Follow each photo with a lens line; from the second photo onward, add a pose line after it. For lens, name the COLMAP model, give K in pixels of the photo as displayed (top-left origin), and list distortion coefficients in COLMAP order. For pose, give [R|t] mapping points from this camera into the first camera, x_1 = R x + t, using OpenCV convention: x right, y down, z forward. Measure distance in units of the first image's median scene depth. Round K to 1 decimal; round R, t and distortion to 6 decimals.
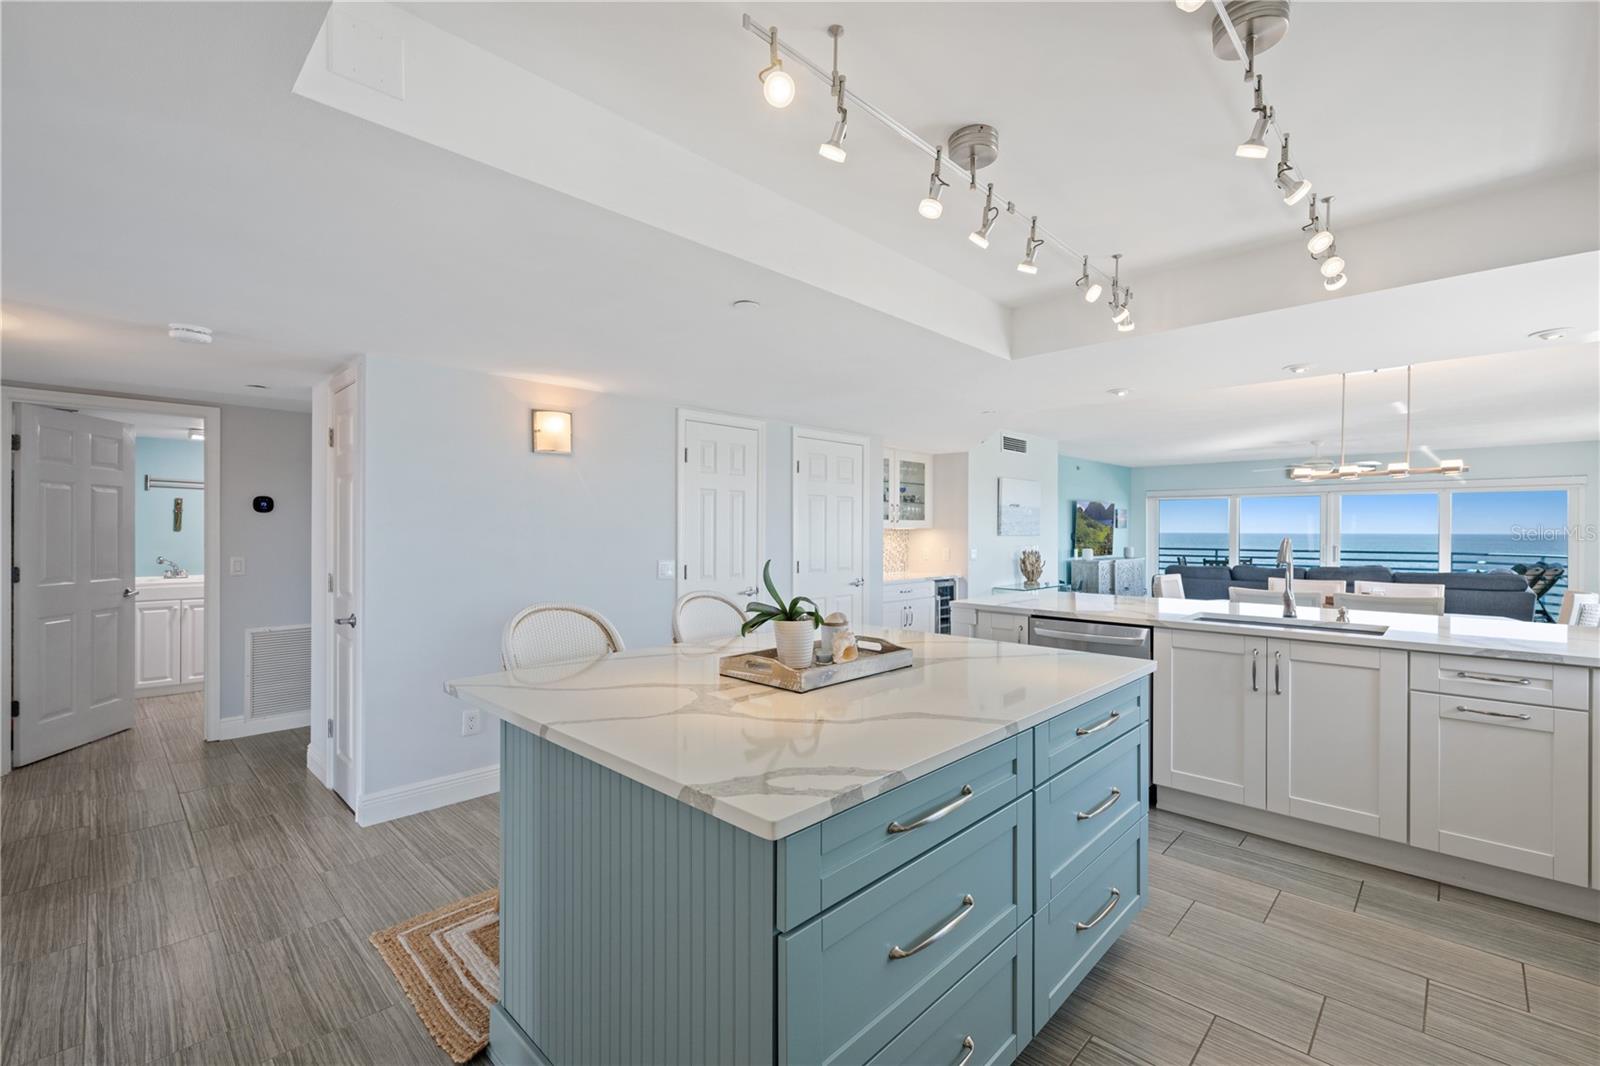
lens RADIAL K [[686.1, 0, 802.4], [0, 686.1, 533.3], [0, 0, 1]] dist [0.001588, 0.000245]
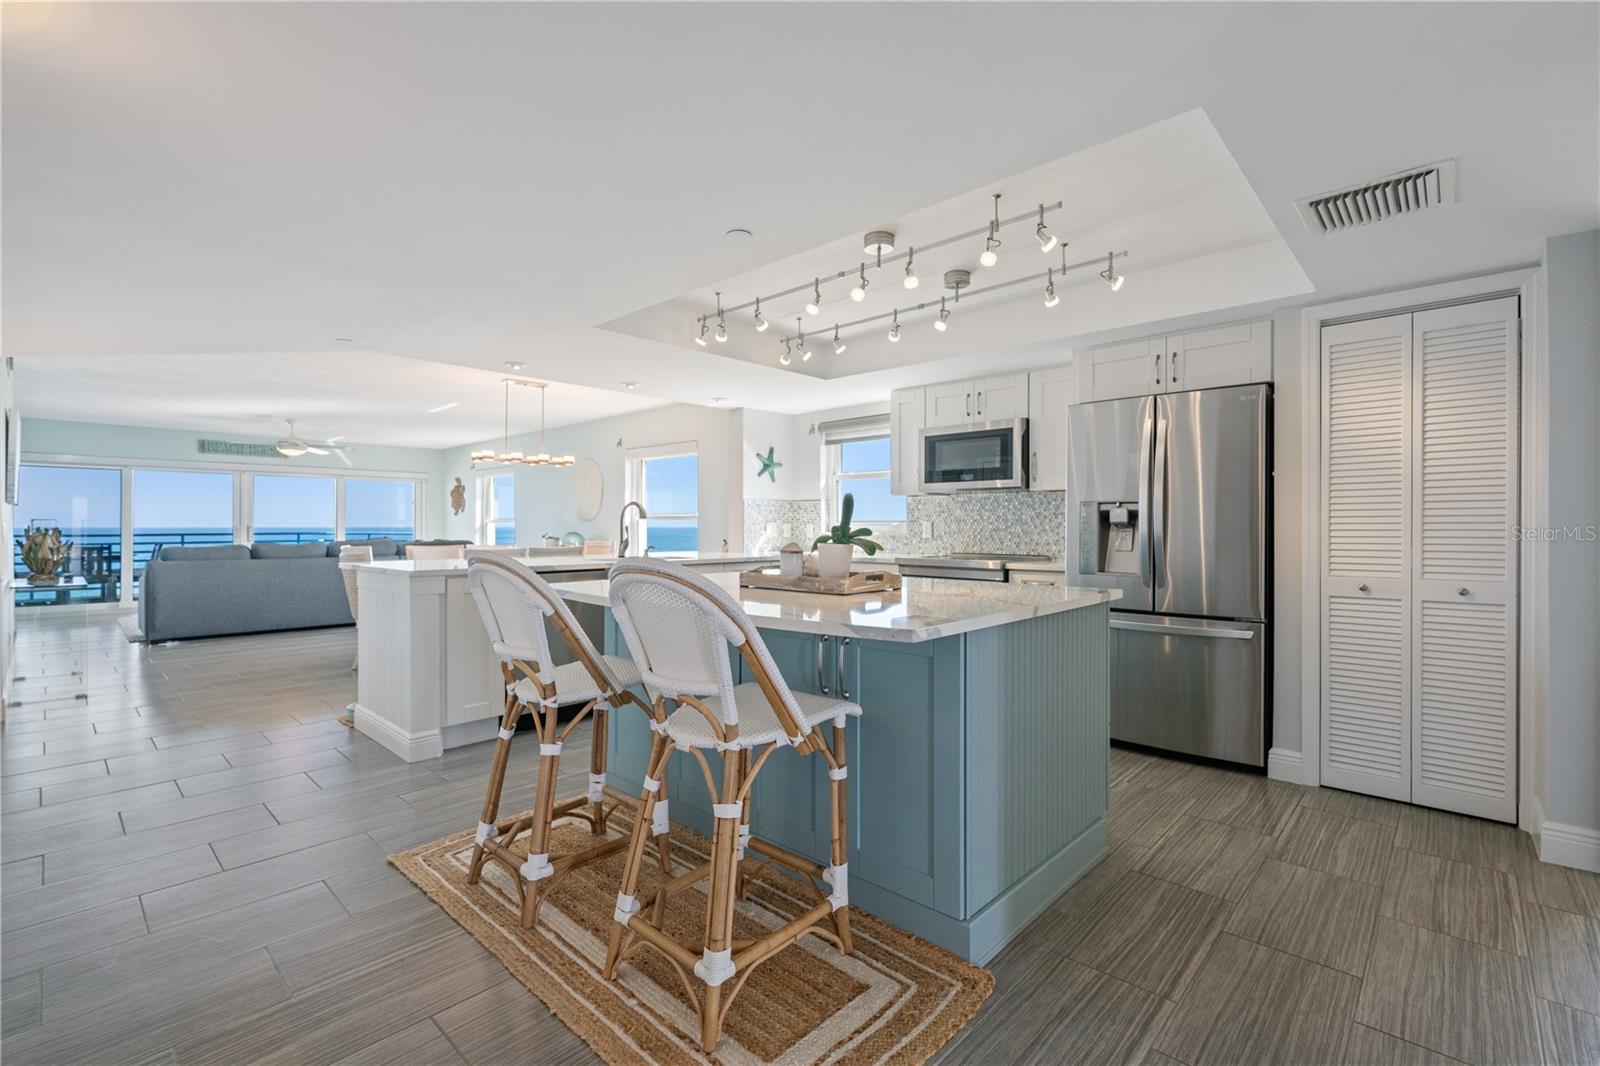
lens RADIAL K [[709.4, 0, 797.0], [0, 709.4, 529.4], [0, 0, 1]] dist [-0.000417, 0.000685]
pose [[-0.014767, -0.005399, 0.999876, -0.361148], [0.002157, 0.999983, 0.005432, 0.026551], [-0.999889, 0.002237, -0.014755, 0.301199]]
